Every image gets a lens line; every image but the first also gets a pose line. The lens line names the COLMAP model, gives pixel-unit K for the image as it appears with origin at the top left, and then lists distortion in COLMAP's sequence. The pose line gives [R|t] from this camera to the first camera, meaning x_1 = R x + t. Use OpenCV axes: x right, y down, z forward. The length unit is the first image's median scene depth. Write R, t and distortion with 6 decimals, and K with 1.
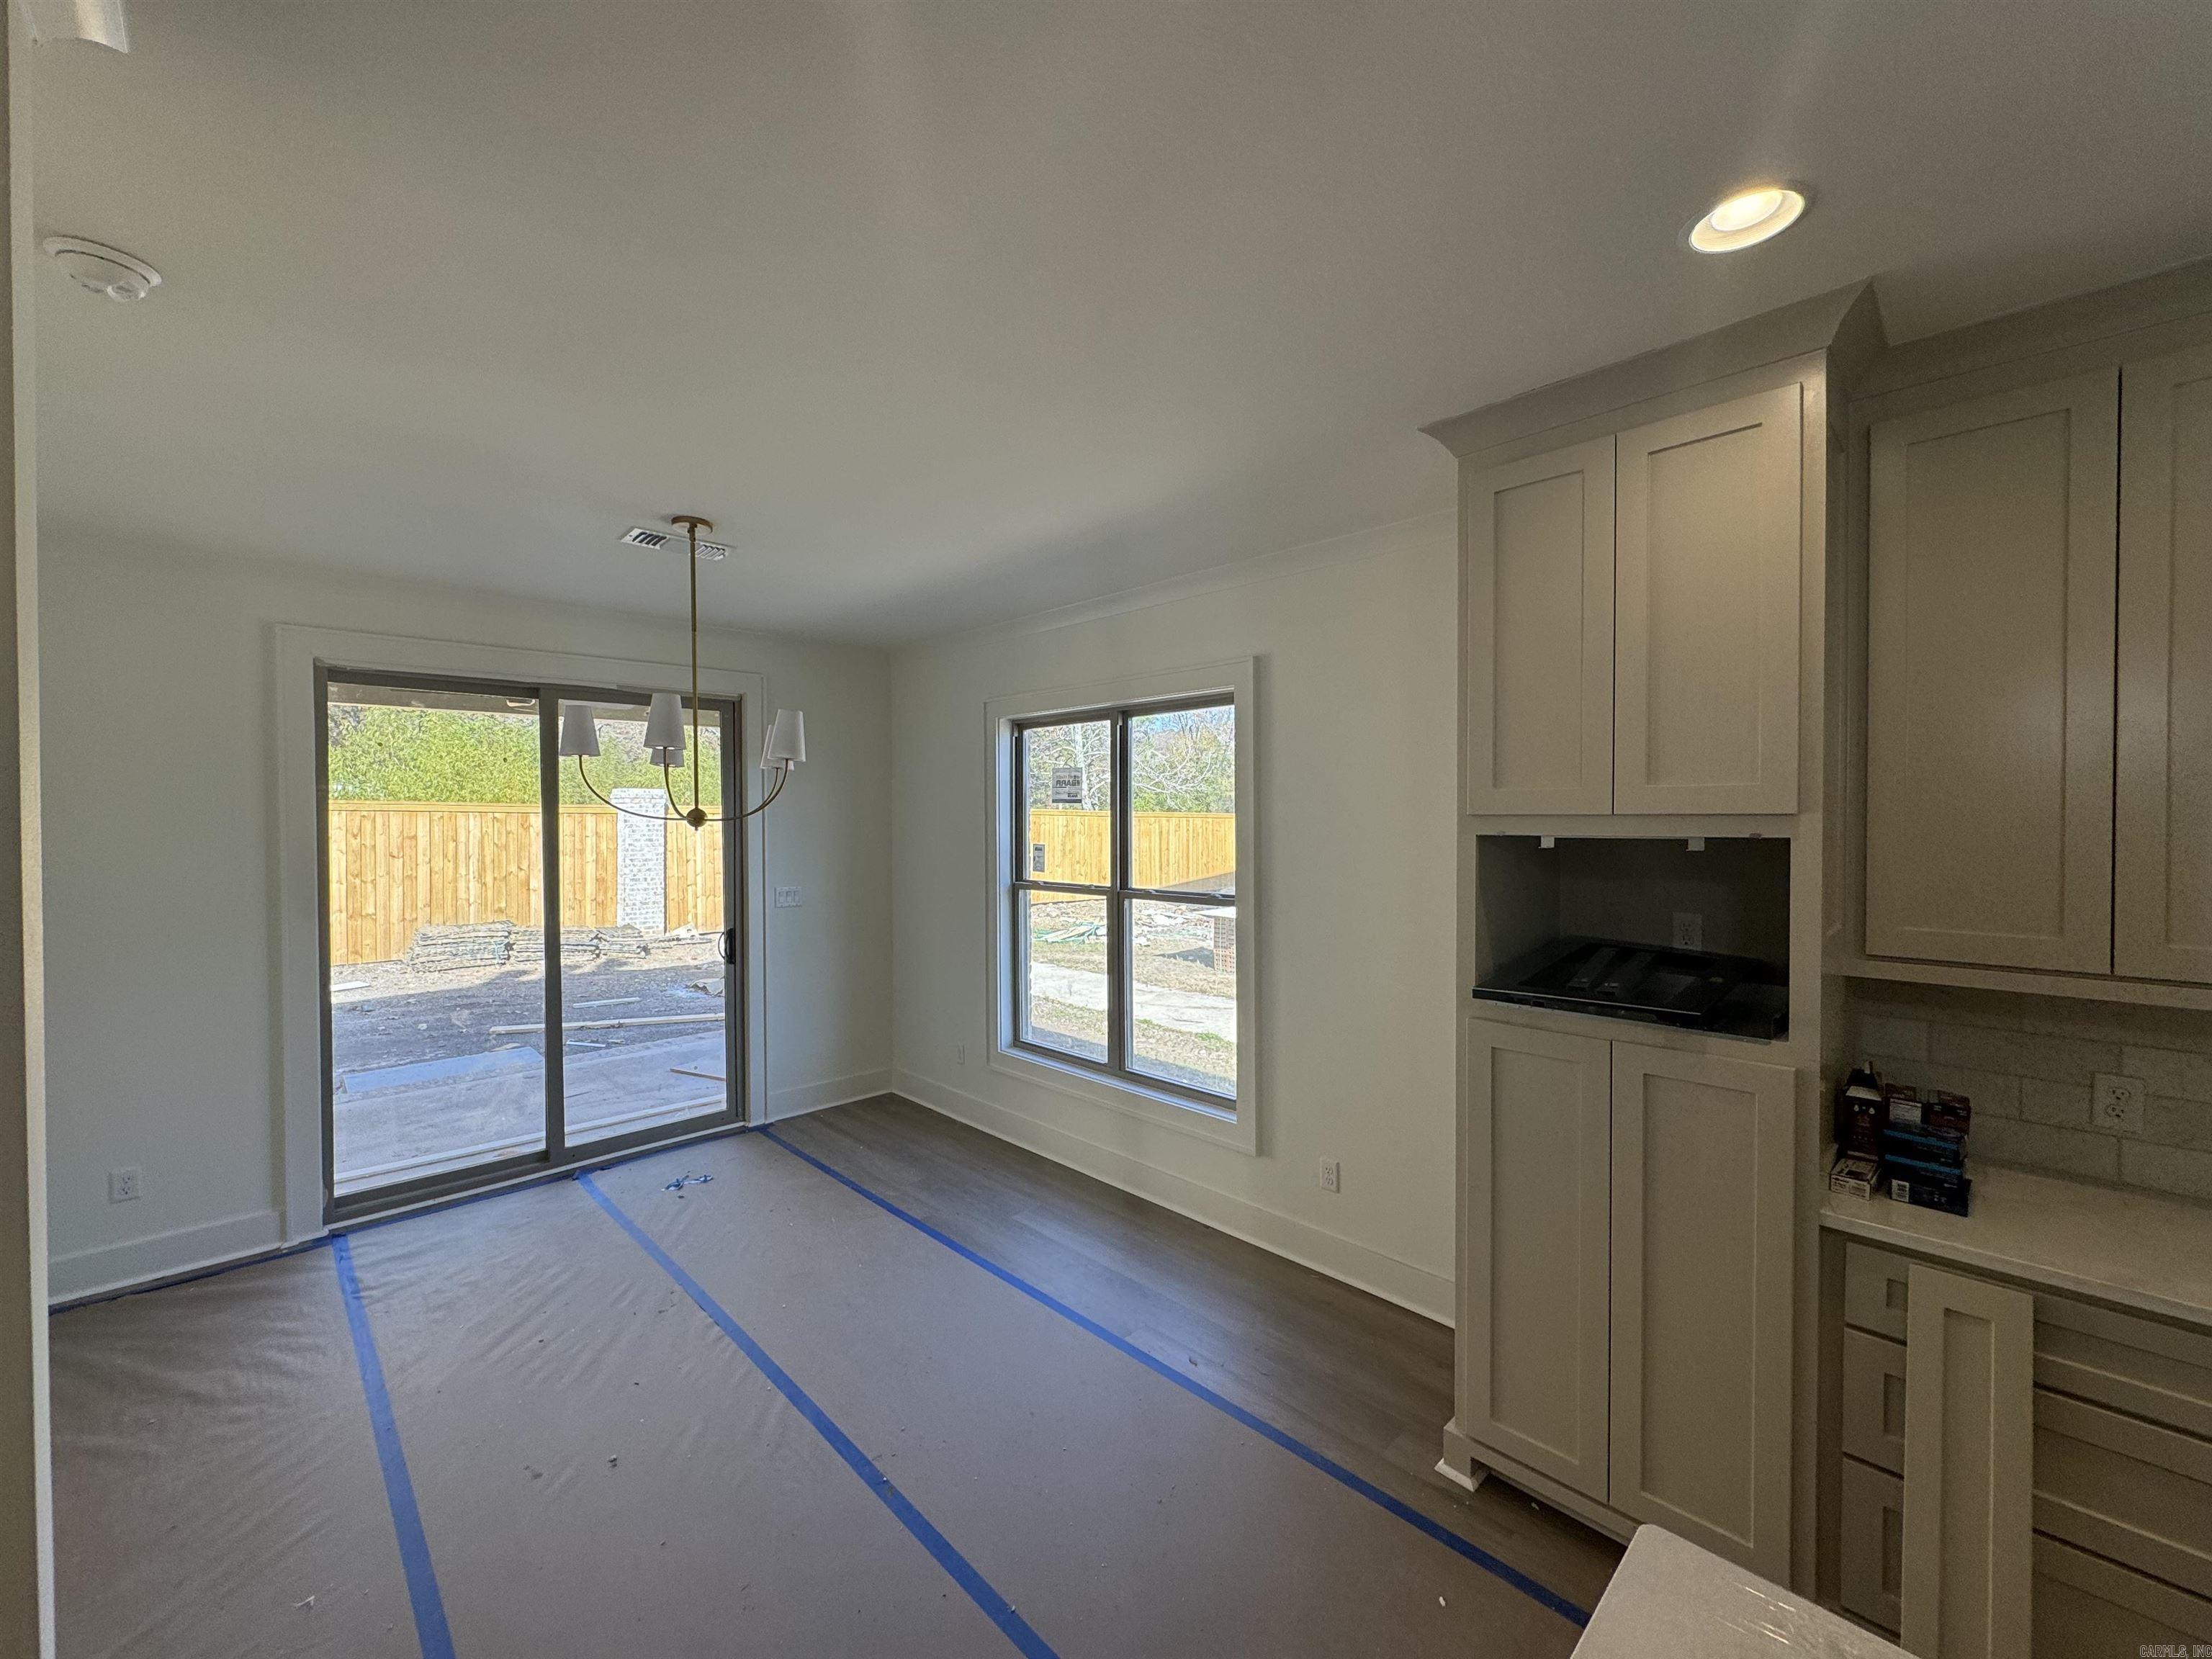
lens RADIAL K [[882.2, 0, 1100.8], [0, 882.2, 830.3], [0, 0, 1]] dist [0.001143, -0.000055]
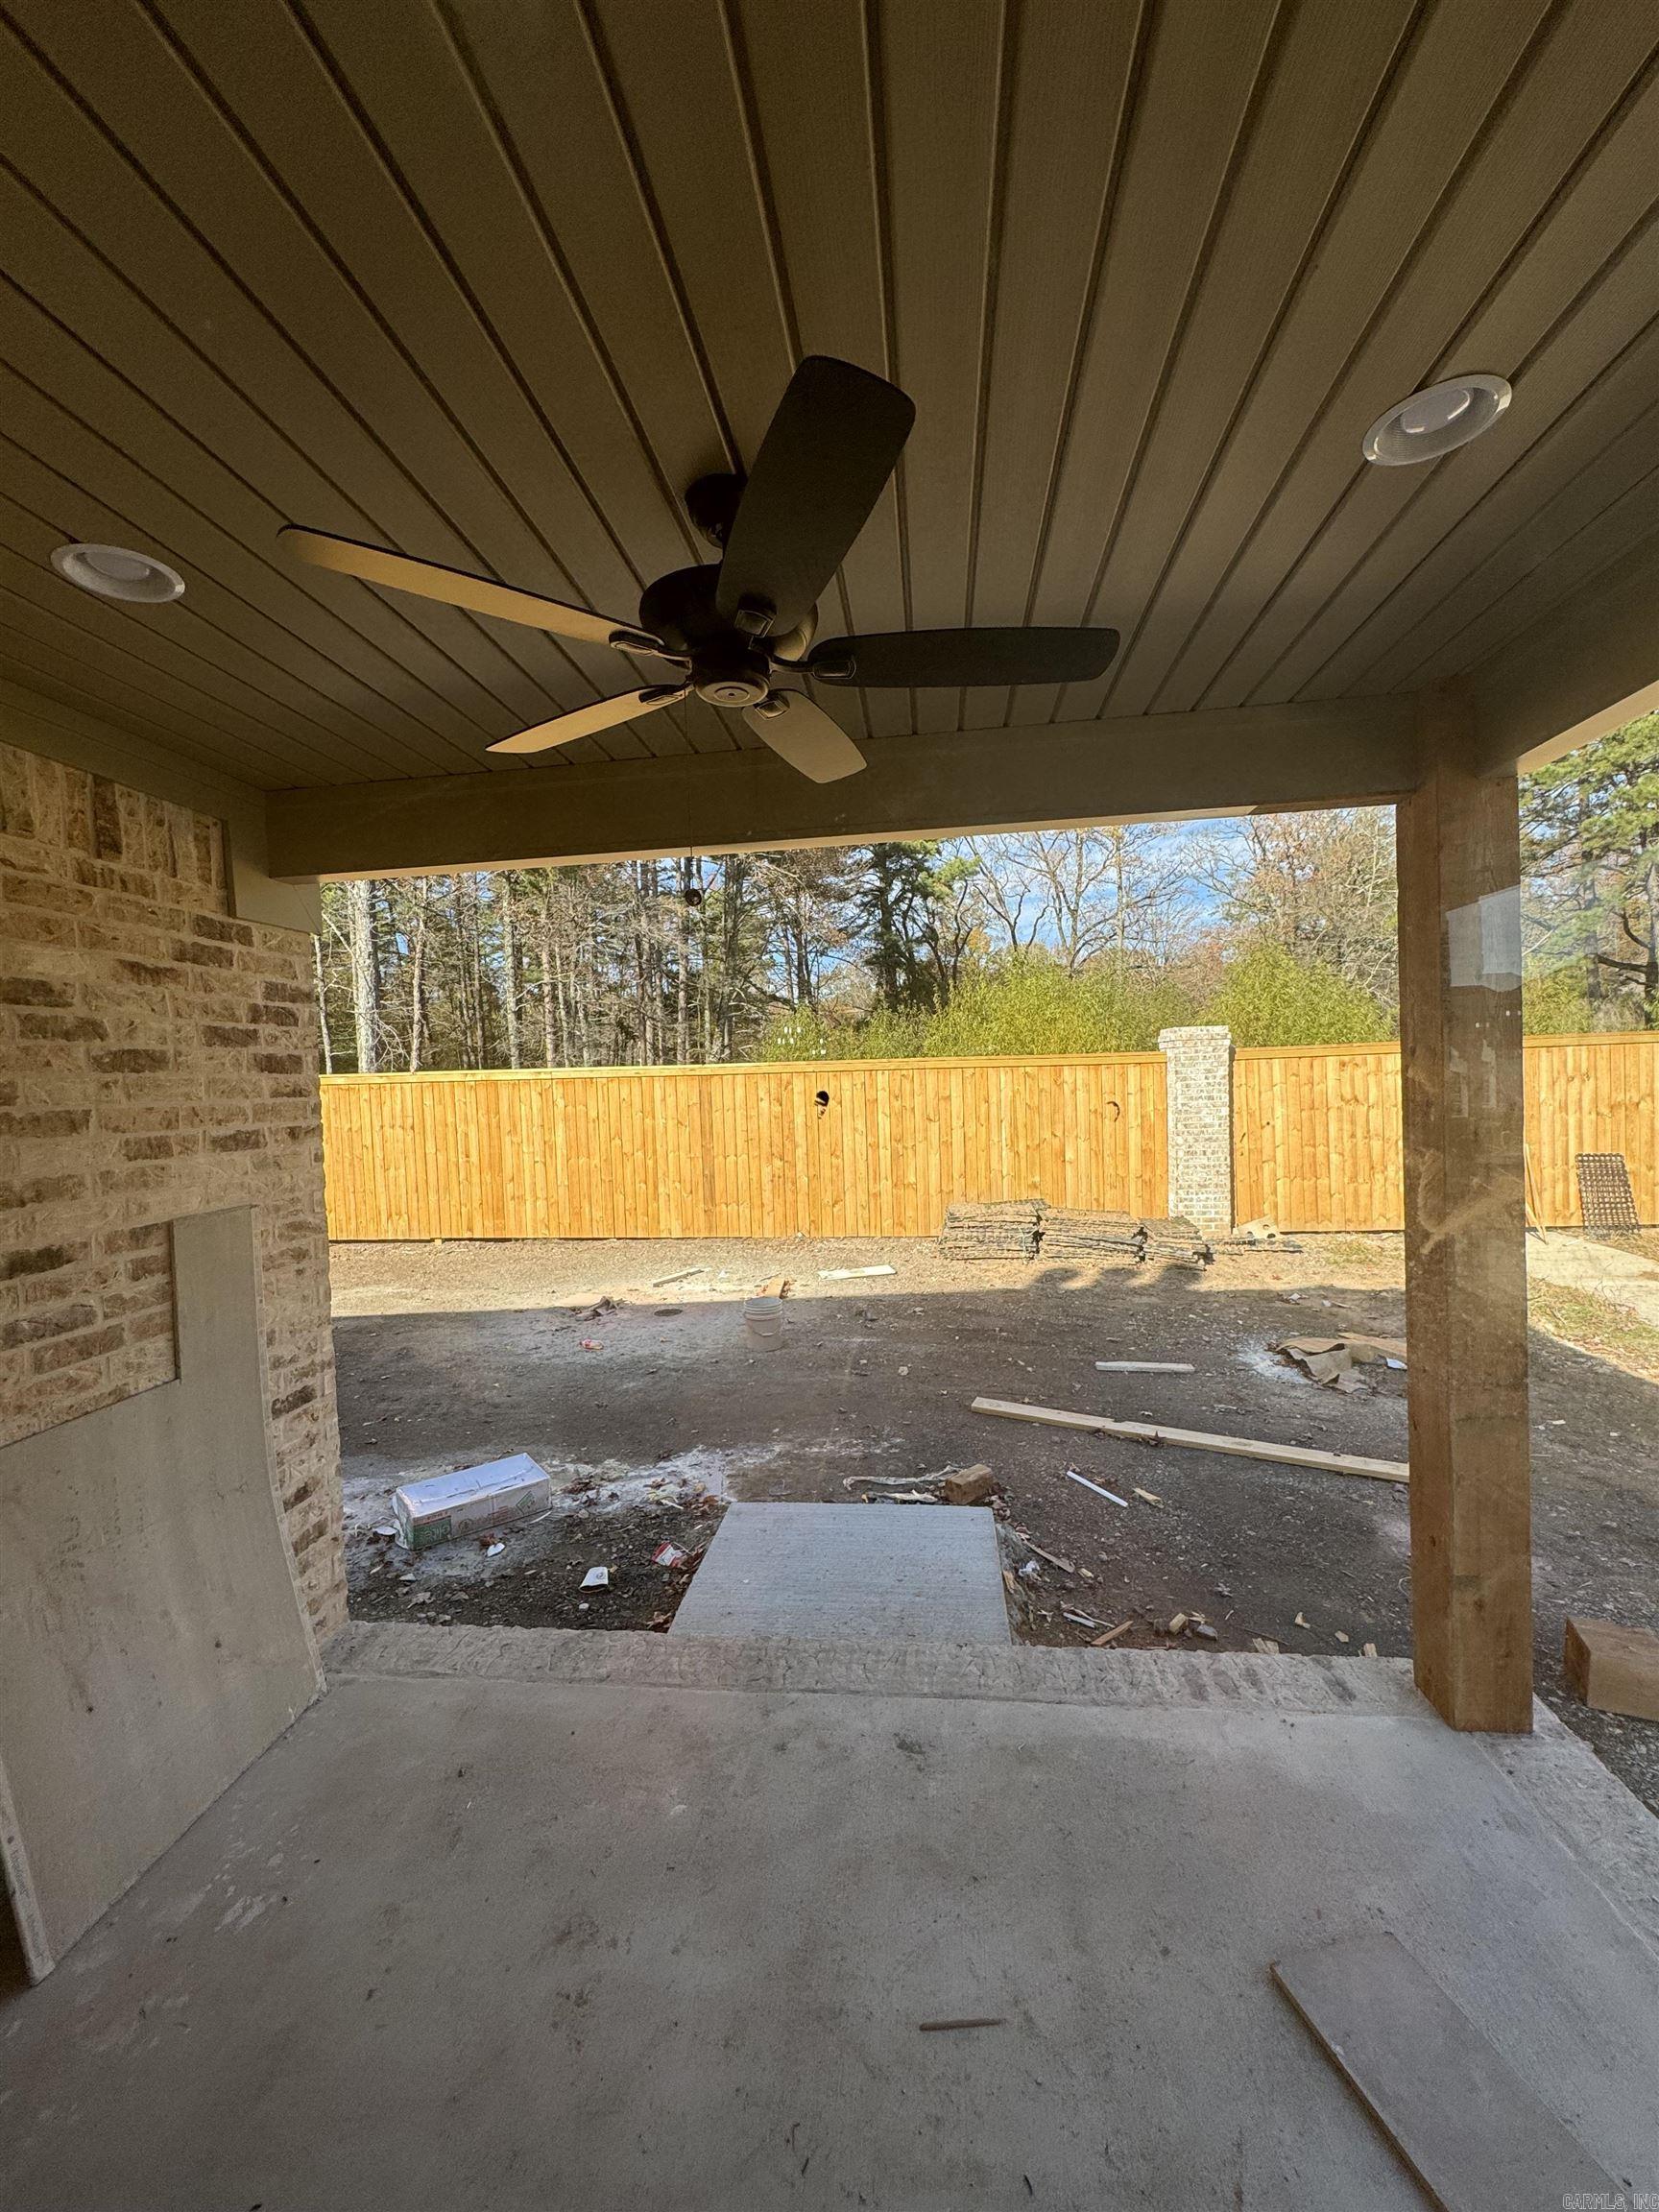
lens RADIAL K [[882.2, 0, 829.5], [0, 882.2, 1106.0], [0, 0, 1]] dist [0.001143, -0.000055]
pose [[0.635247, 0.002524, -0.772305, -0.171845], [0.023580, 0.999465, 0.022661, -0.006679], [0.771949, -0.032606, 0.634847, 0.342889]]
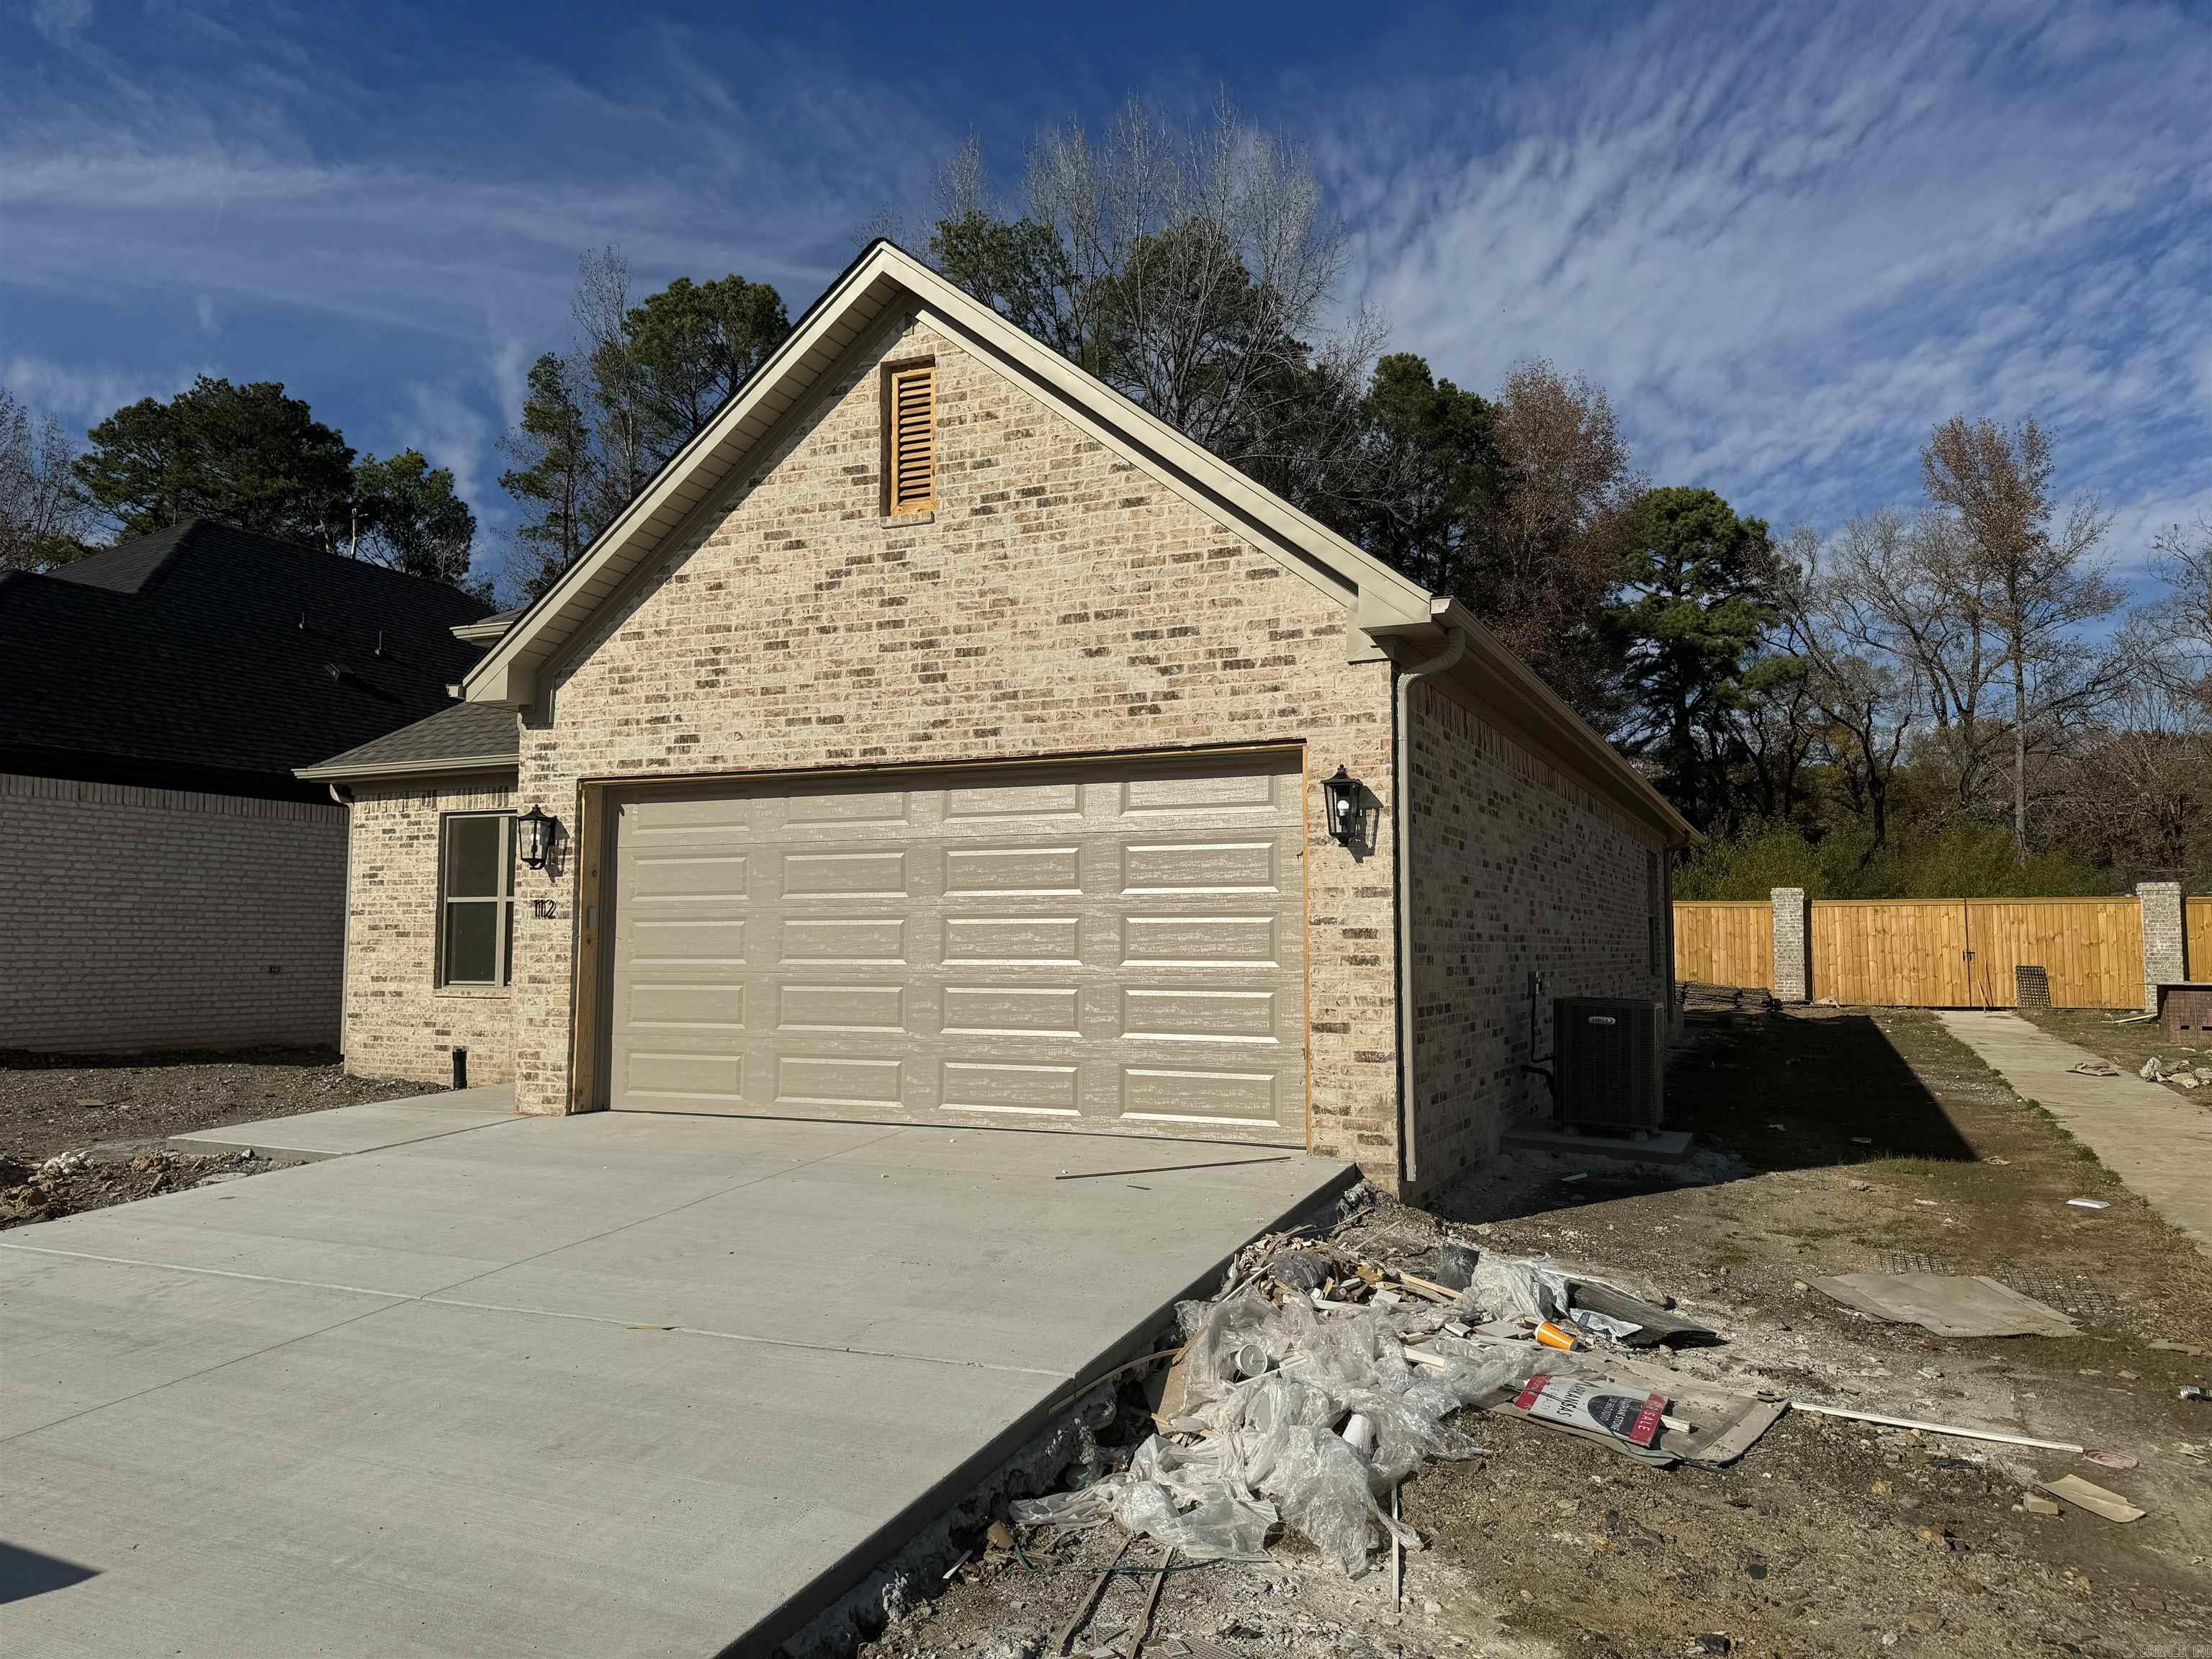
lens RADIAL K [[1541.7, 0, 1106.0], [0, 1541.7, 829.5], [0, 0, 1]] dist [0.006327, 0.001555]
pose [[0.362393, -0.070825, -0.929330, 1.397616], [-0.018118, 0.996385, -0.083001, 0.084119], [0.931849, 0.046916, 0.359800, -0.862507]]
